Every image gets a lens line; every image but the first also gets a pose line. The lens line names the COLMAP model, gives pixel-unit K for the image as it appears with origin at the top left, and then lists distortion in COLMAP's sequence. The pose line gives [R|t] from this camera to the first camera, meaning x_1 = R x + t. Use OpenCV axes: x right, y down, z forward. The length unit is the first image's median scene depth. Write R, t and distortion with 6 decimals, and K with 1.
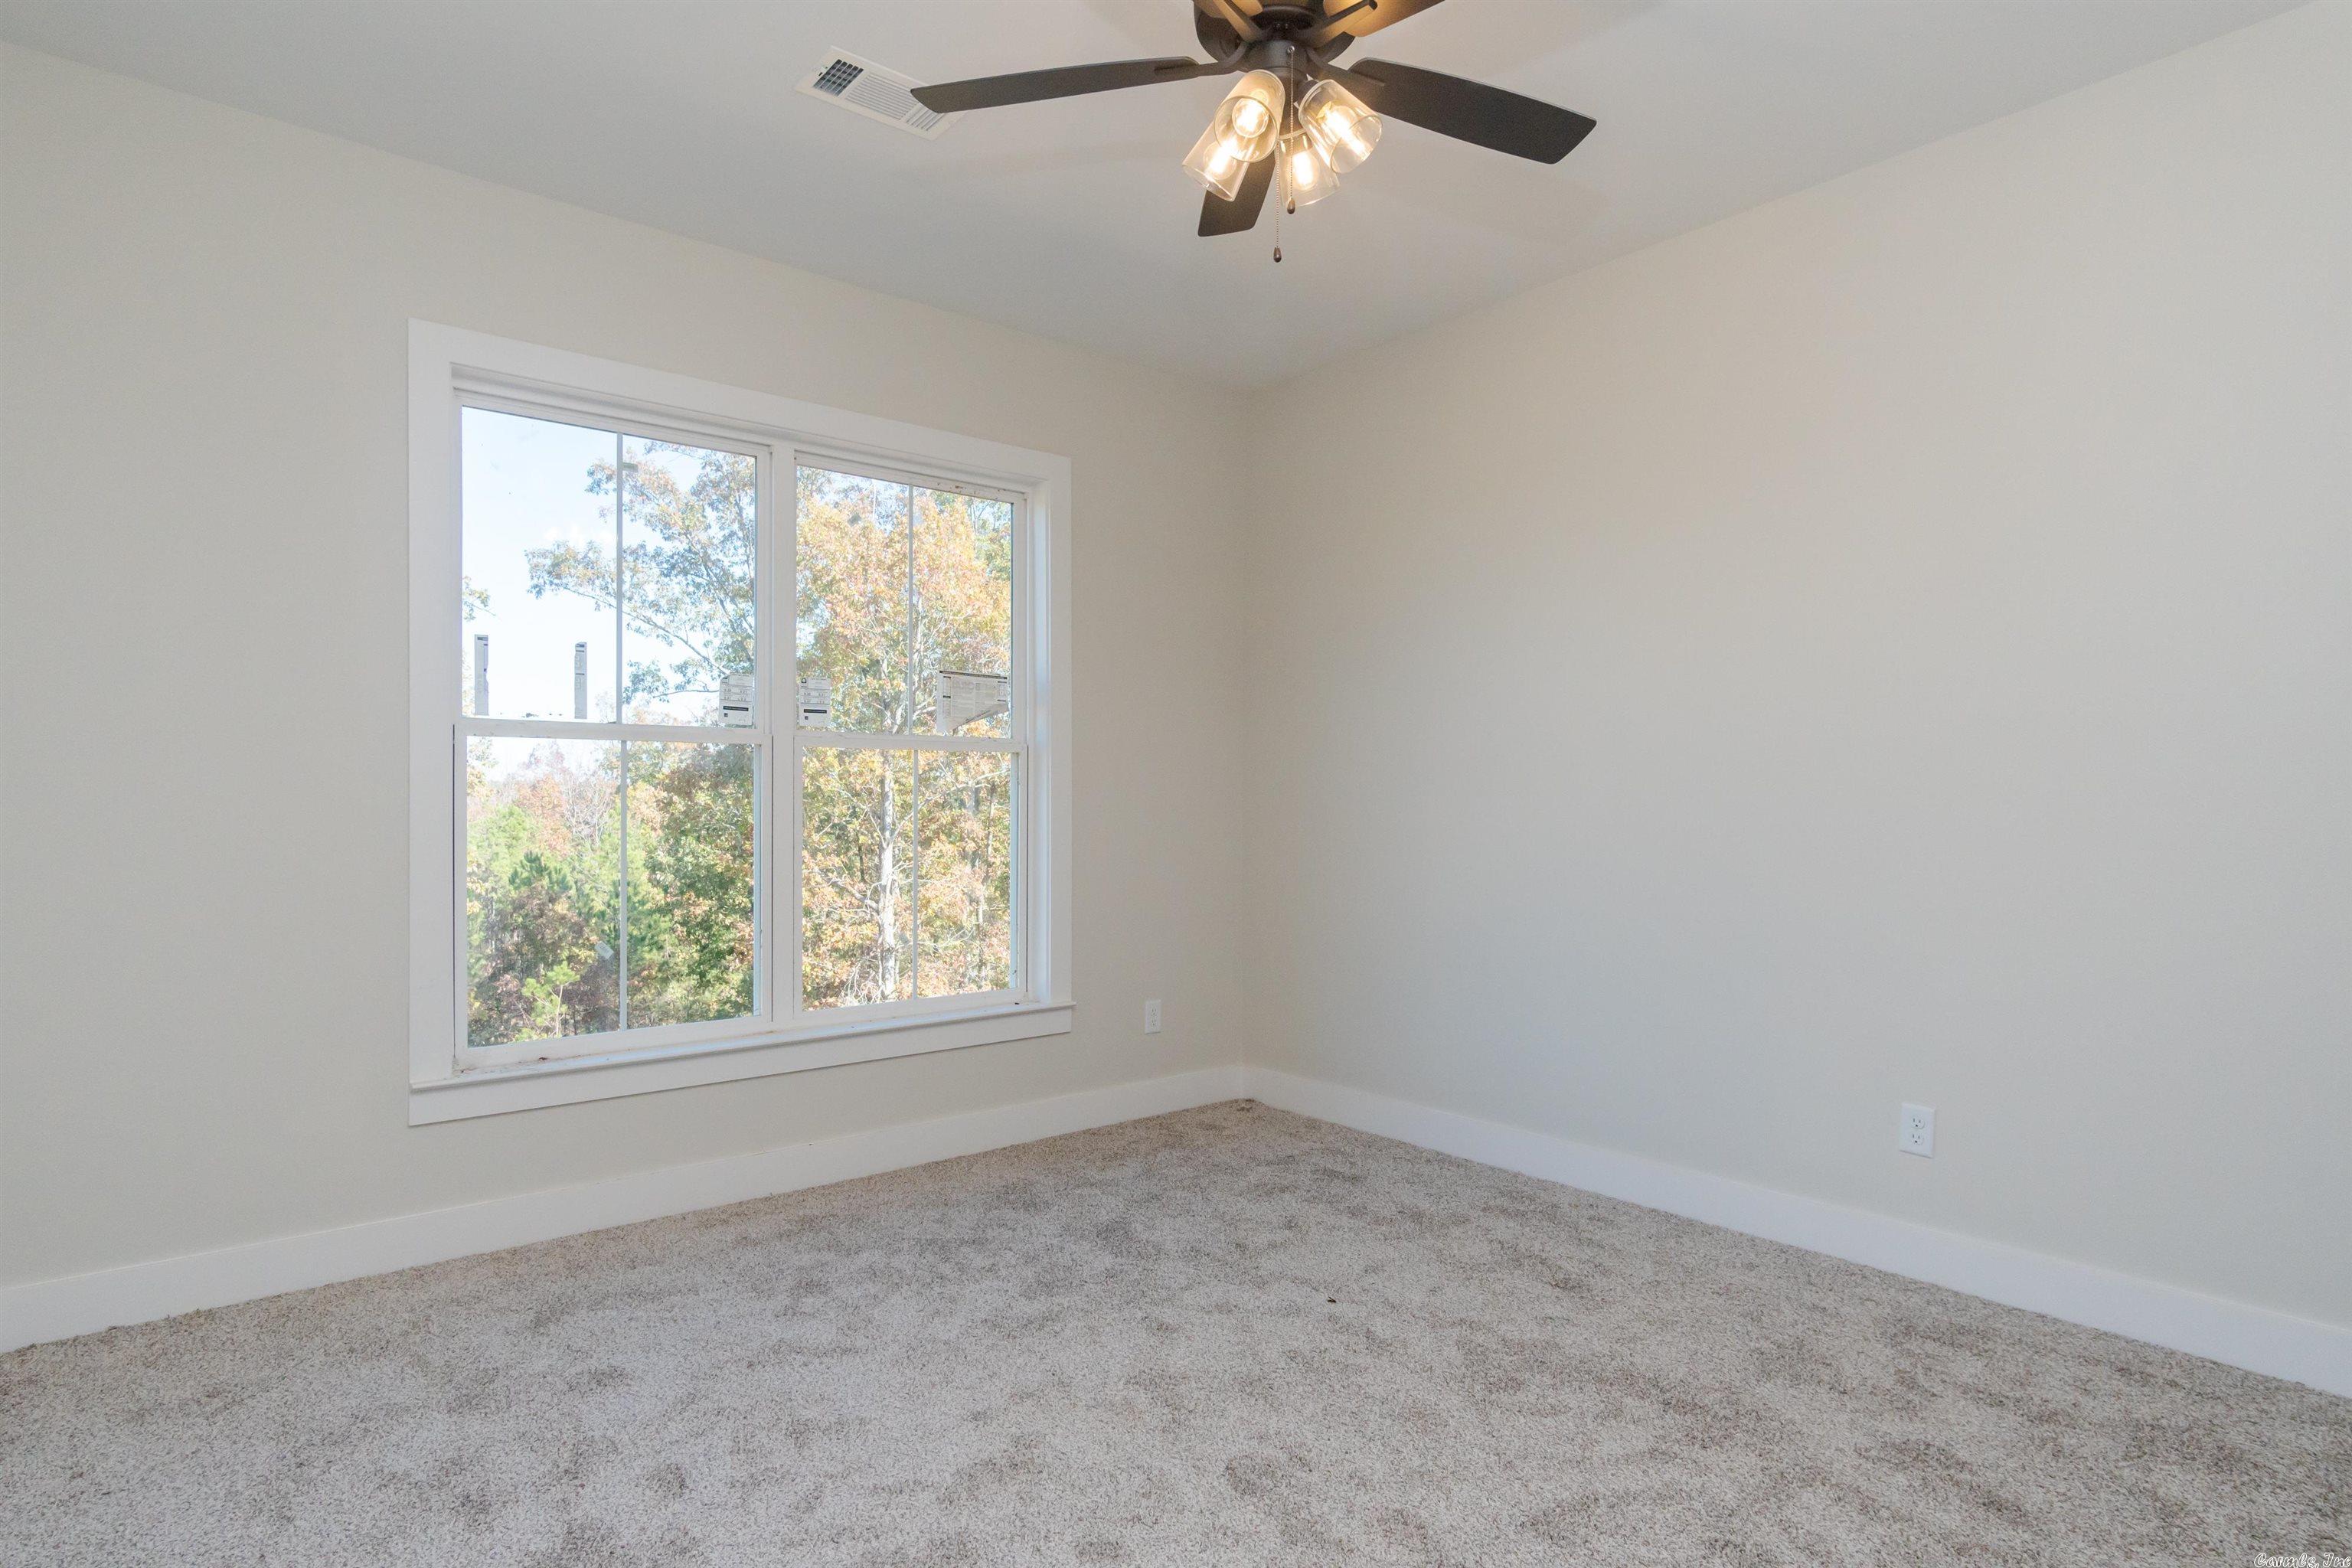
lens RADIAL K [[1271.0, 0, 1161.5], [0, 1271.0, 776.8], [0, 0, 1]] dist [0.000748, -0.001387]
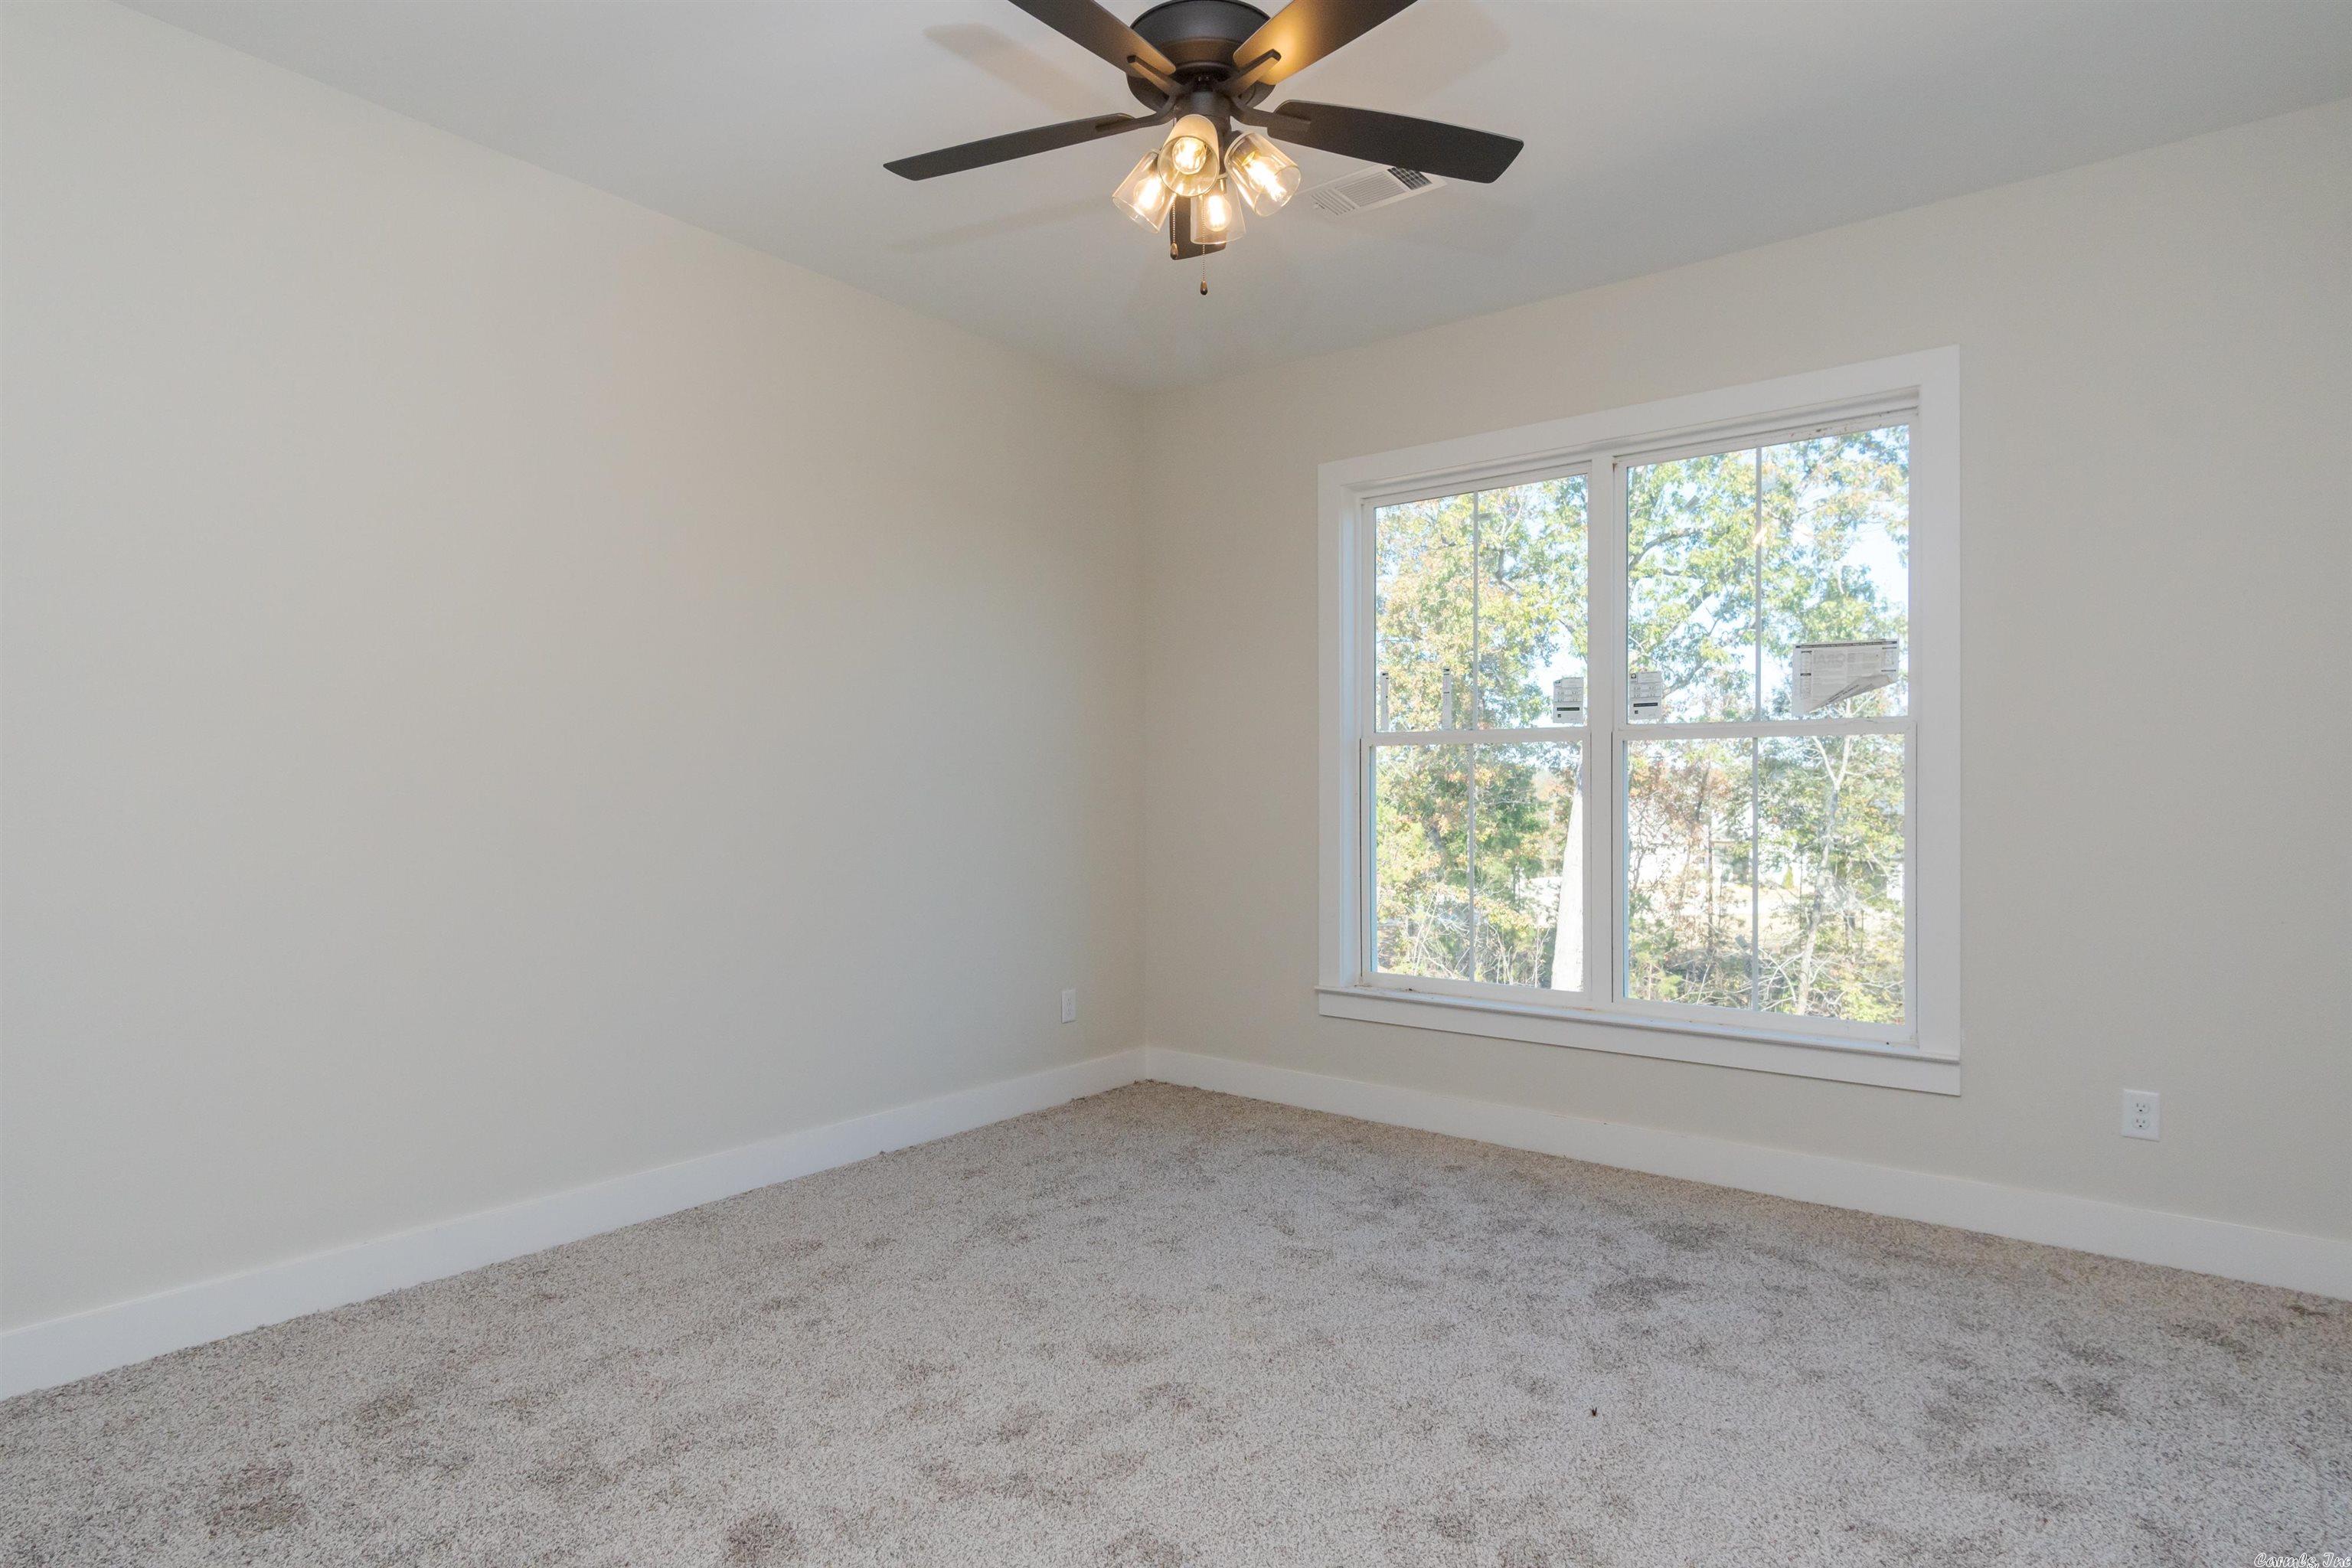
lens RADIAL K [[1271.0, 0, 1171.8], [0, 1271.0, 799.7], [0, 0, 1]] dist [0.000748, -0.001387]
pose [[0.202213, 0.007615, -0.979312, 0.941845], [0.020677, 0.999714, 0.012043, 0.003424], [0.979123, -0.022684, 0.201997, 0.621242]]
